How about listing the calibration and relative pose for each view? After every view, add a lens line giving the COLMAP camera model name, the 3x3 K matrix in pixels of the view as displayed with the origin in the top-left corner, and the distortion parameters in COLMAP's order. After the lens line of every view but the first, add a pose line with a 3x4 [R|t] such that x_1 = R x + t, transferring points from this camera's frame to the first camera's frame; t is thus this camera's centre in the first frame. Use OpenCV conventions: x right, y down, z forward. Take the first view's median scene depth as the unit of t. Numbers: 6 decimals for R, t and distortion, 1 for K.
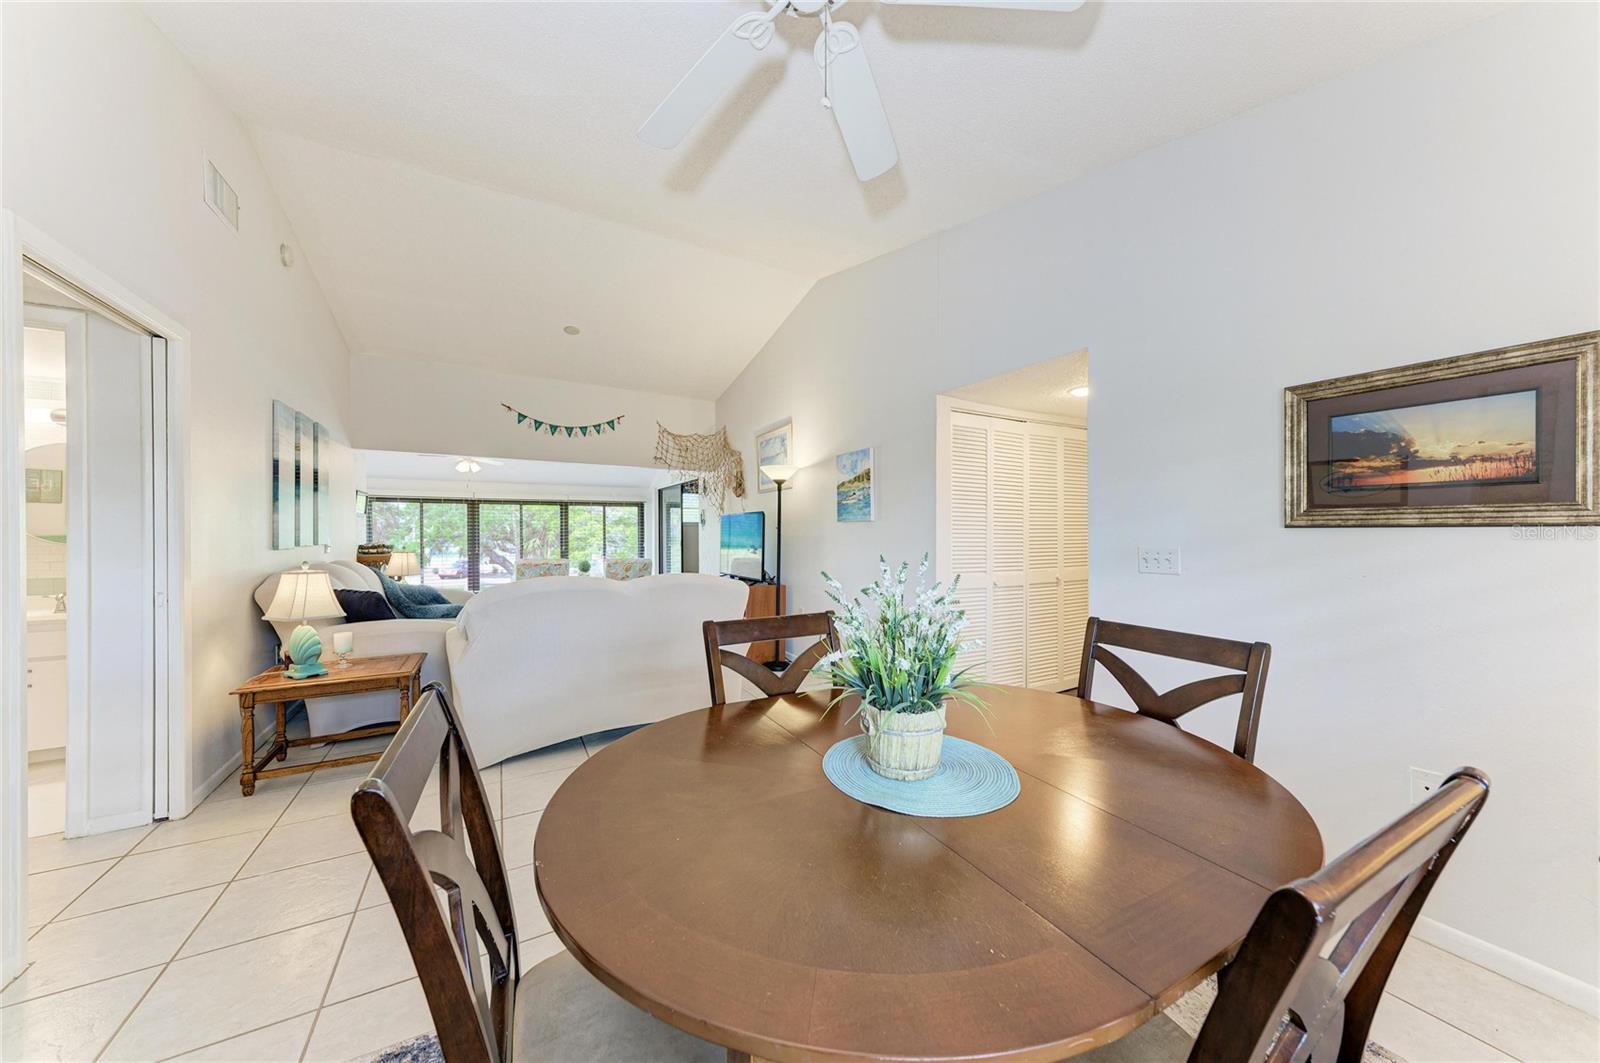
lens RADIAL K [[545.0, 0, 801.0], [0, 545.0, 532.0], [0, 0, 1]] dist [0.018574, -0.003818]
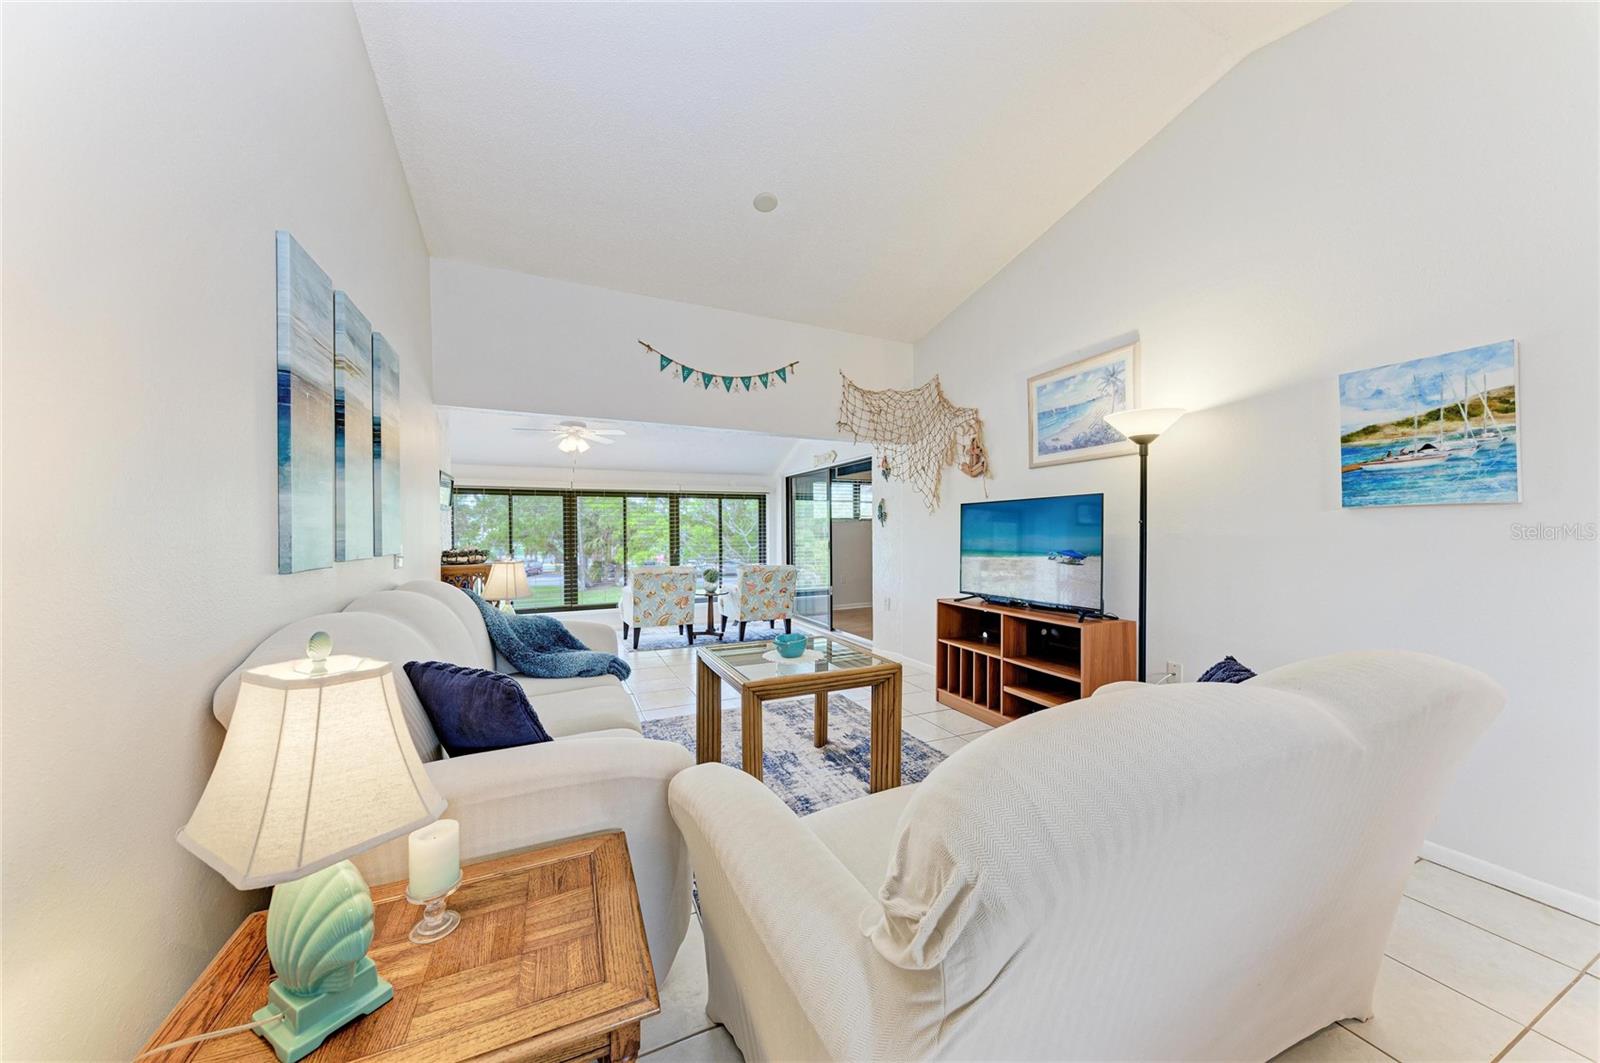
lens RADIAL K [[545.0, 0, 801.0], [0, 545.0, 532.0], [0, 0, 1]] dist [0.018574, -0.003818]
pose [[0.996666, -0.003474, -0.081511, -0.315843], [0.003722, 0.999989, 0.002896, 0.000033], [0.081500, -0.003190, 0.996668, 0.372462]]
